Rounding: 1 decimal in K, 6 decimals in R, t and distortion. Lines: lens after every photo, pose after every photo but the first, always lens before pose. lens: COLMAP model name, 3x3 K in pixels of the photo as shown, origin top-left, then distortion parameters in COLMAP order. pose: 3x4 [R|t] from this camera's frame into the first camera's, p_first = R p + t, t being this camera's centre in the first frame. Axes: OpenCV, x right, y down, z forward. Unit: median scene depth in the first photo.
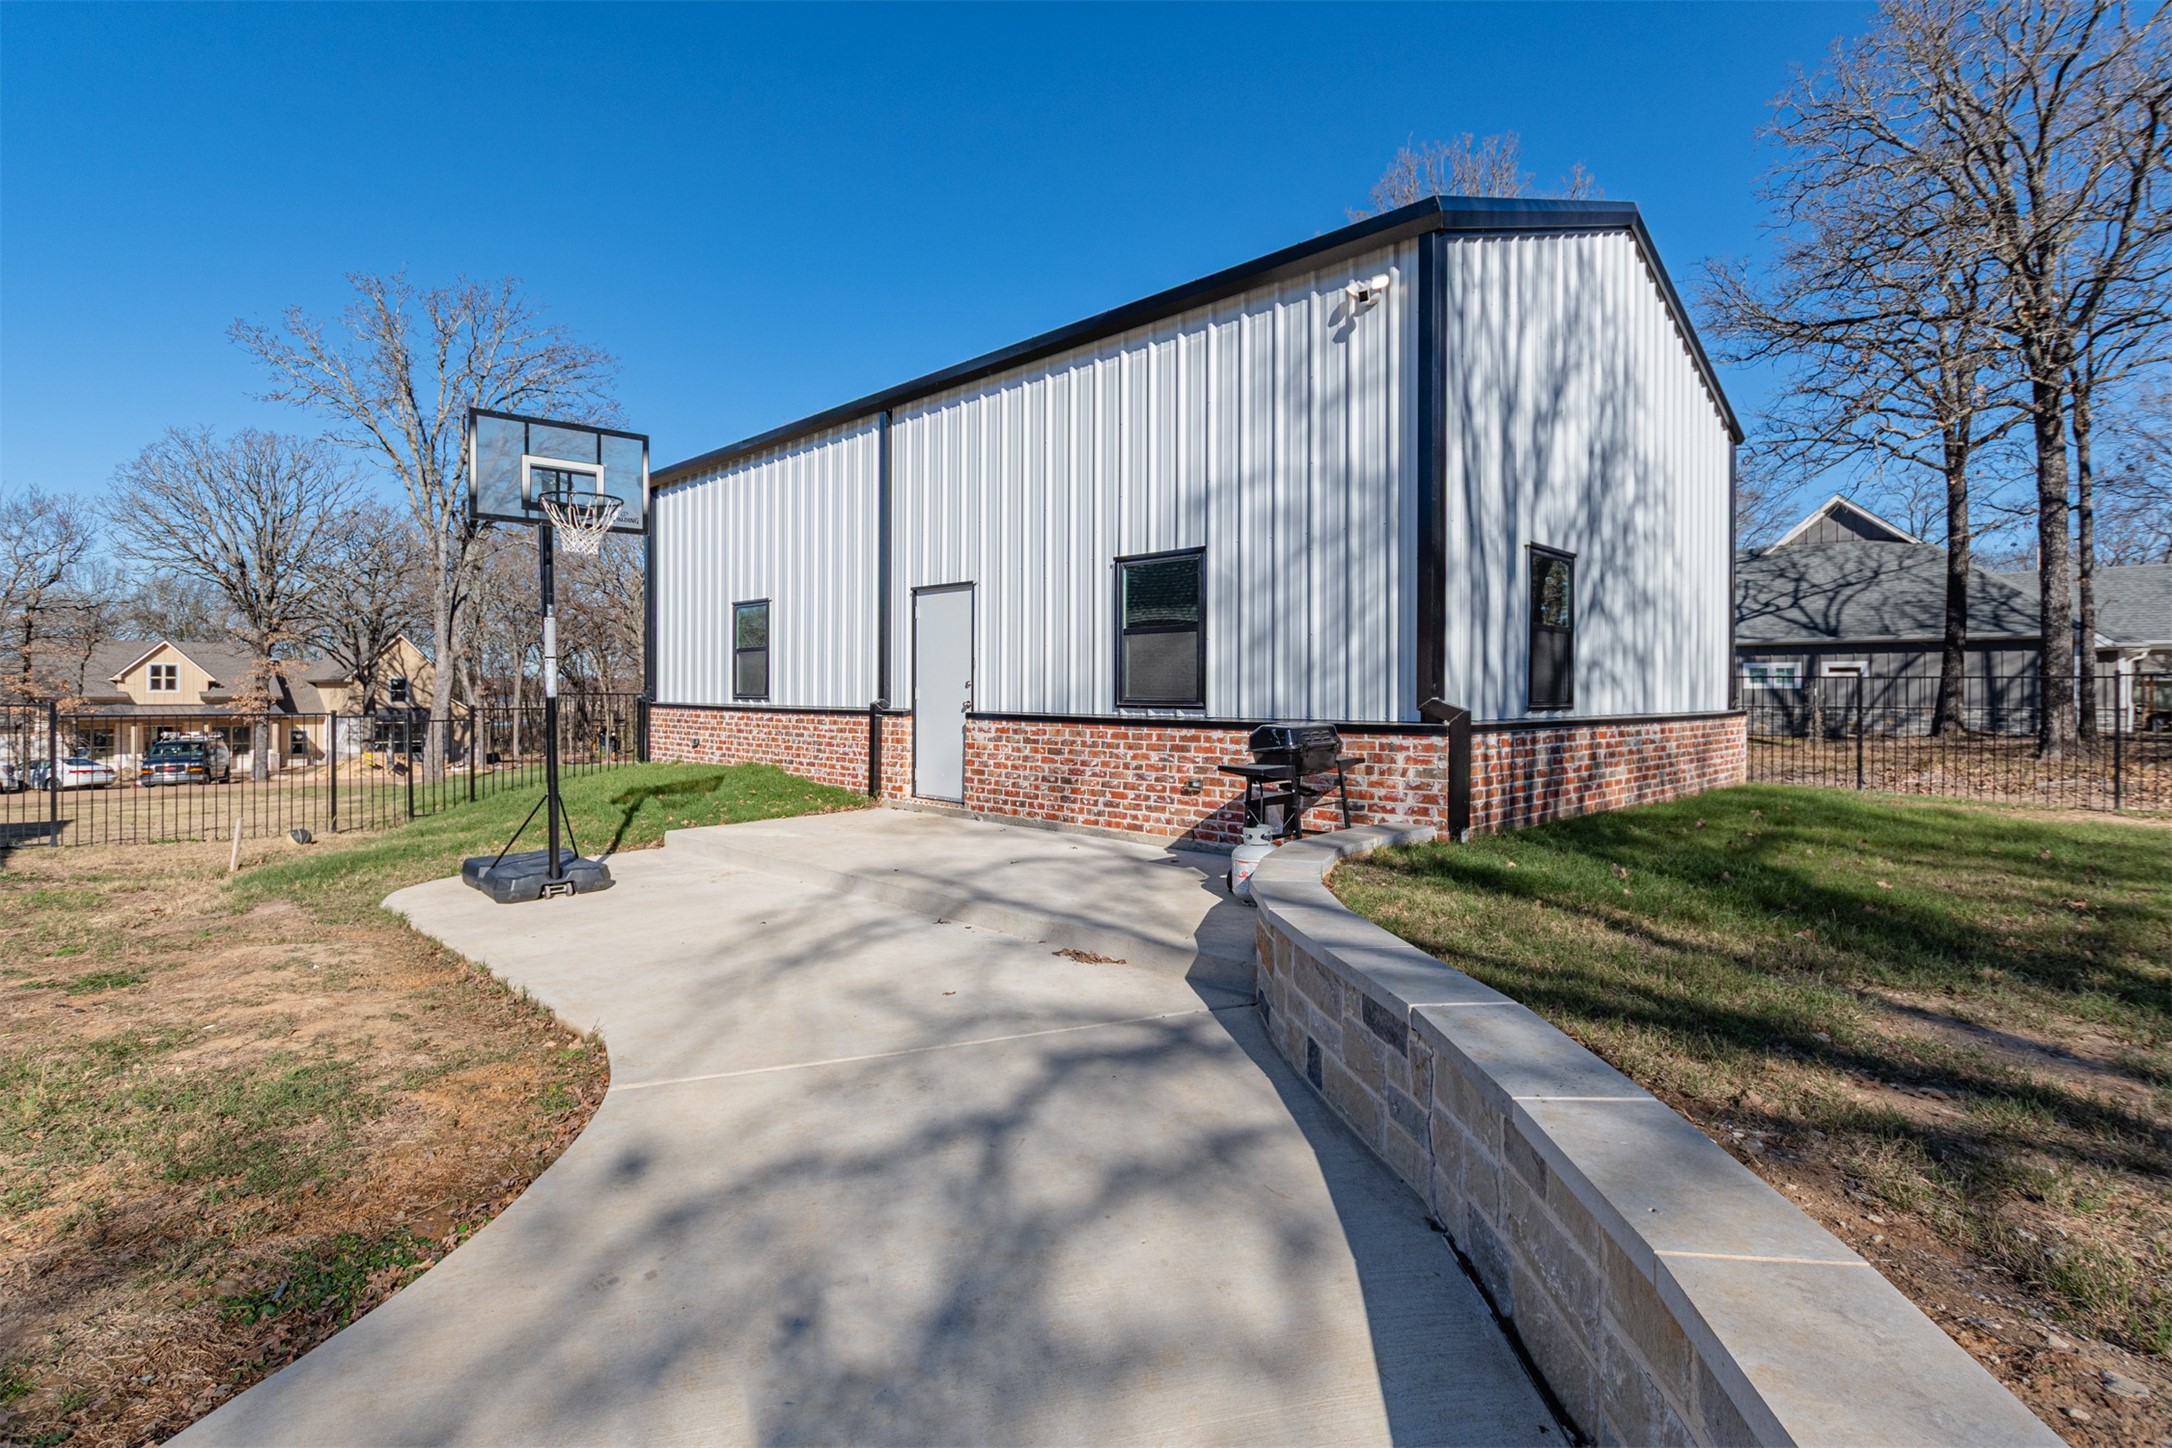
lens RADIAL K [[1061.8, 0, 1077.6], [0, 1061.8, 713.6], [0, 0, 1]] dist [-0.000169, 0.000036]
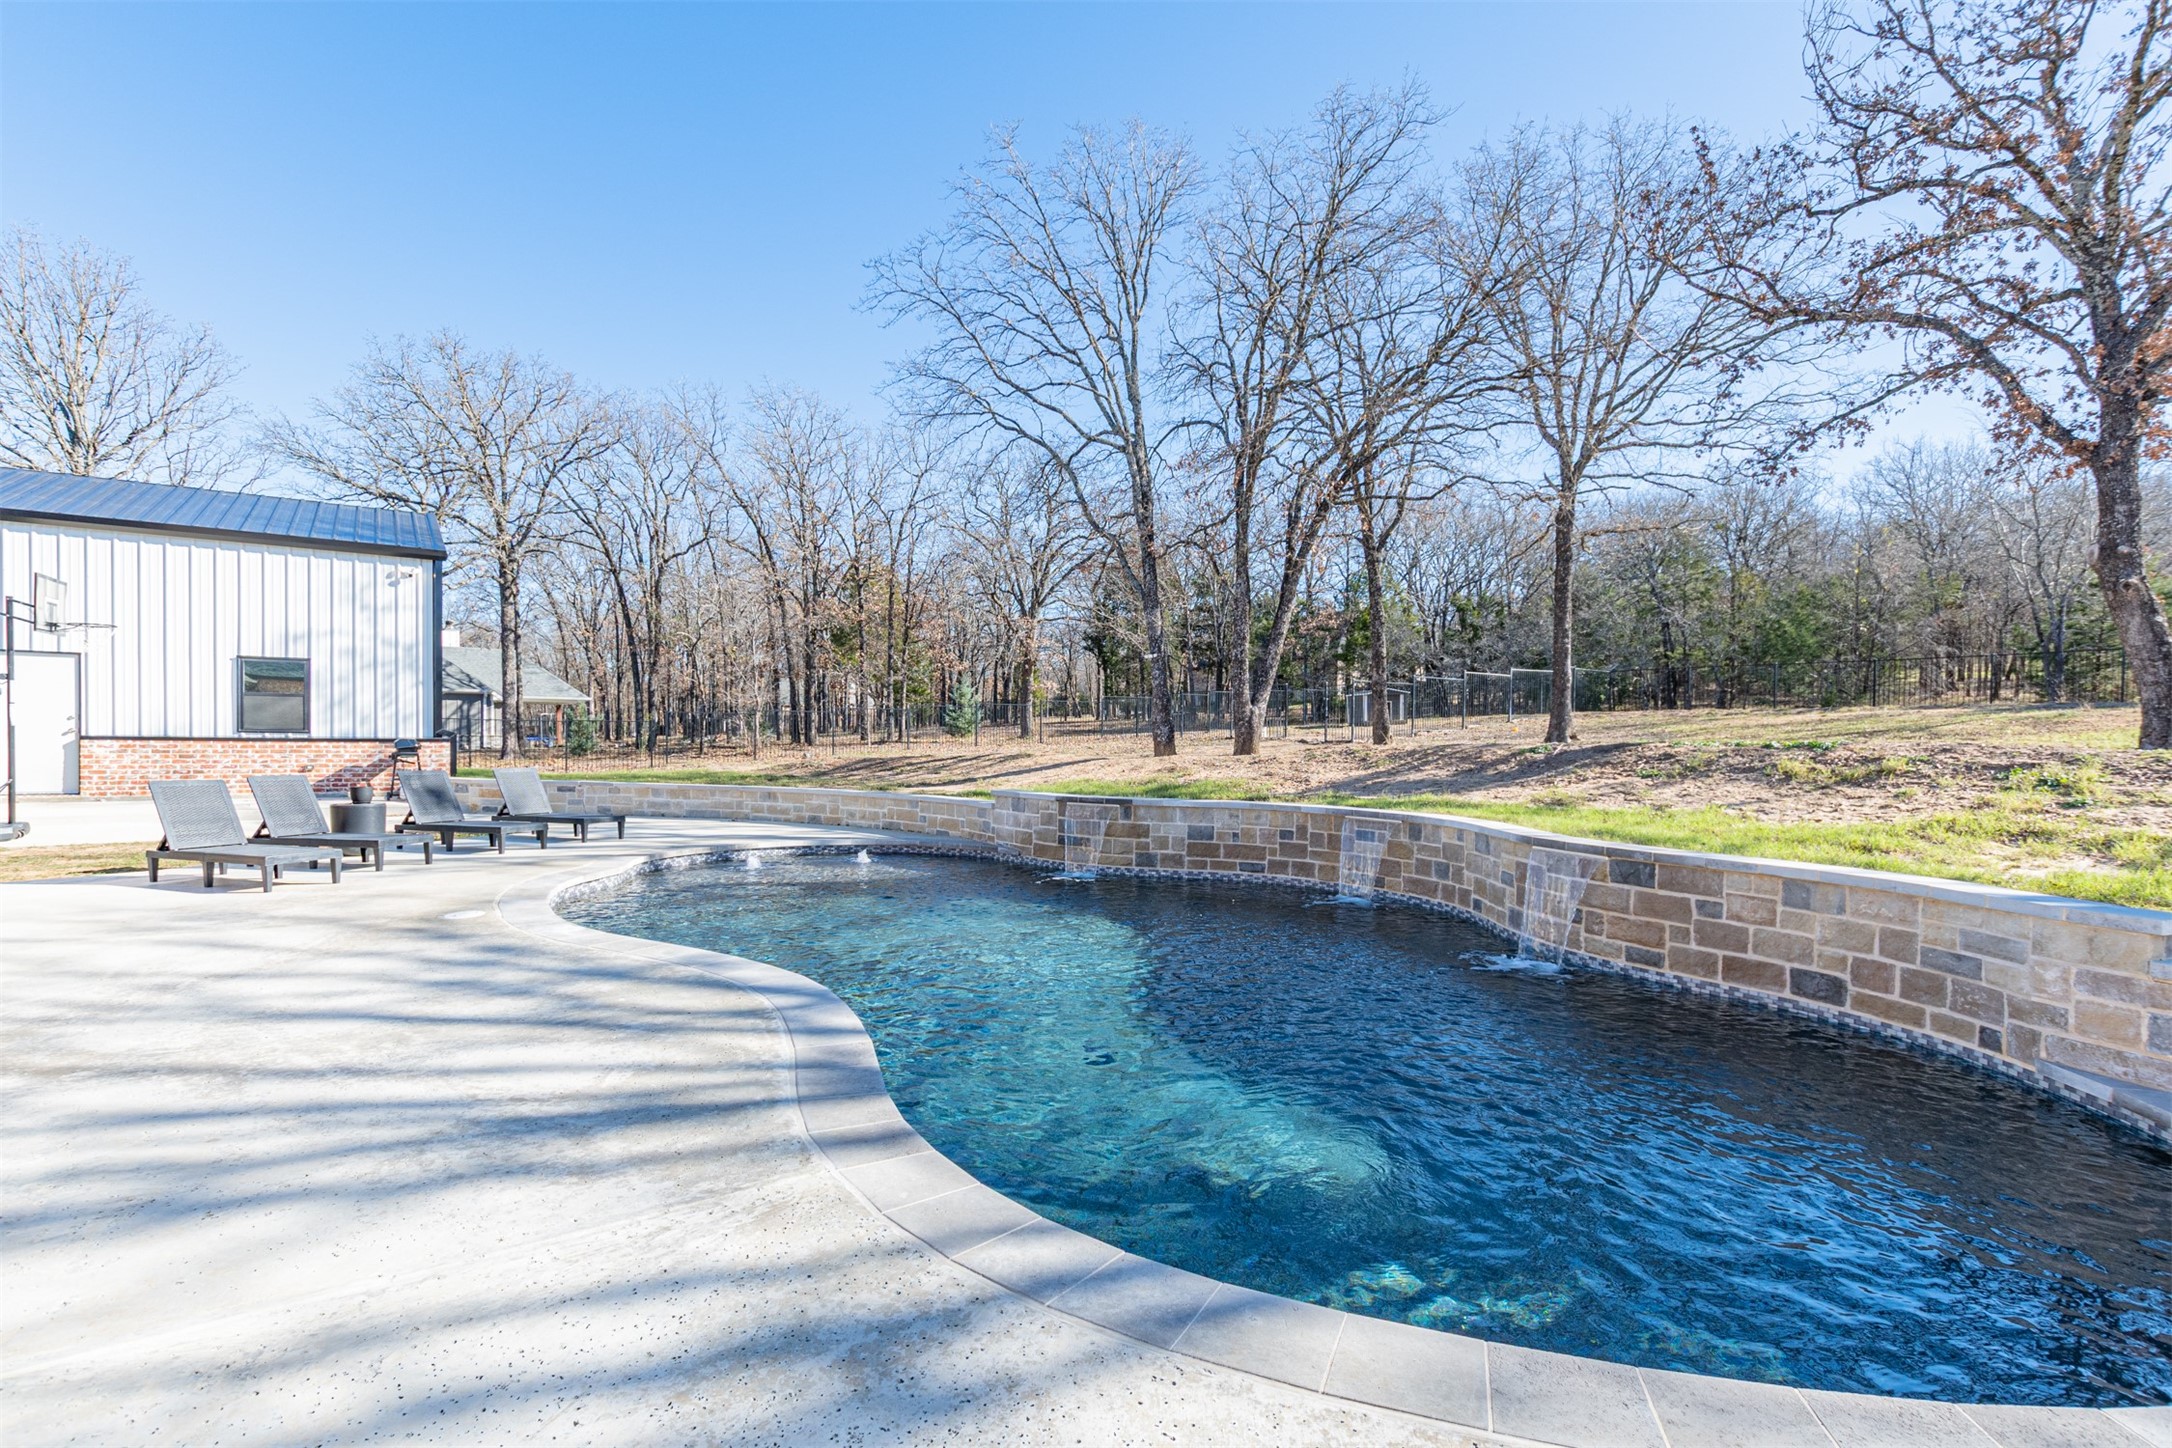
lens RADIAL K [[1015.8, 0, 1077.4], [0, 1015.8, 746.9], [0, 0, 1]] dist [-0.000387, -0.000033]
pose [[0.216028, -0.012653, 0.976305, -1.502889], [0.011347, 0.999881, 0.010448, 0.019738], [-0.976321, 0.008821, 0.216146, -0.941101]]
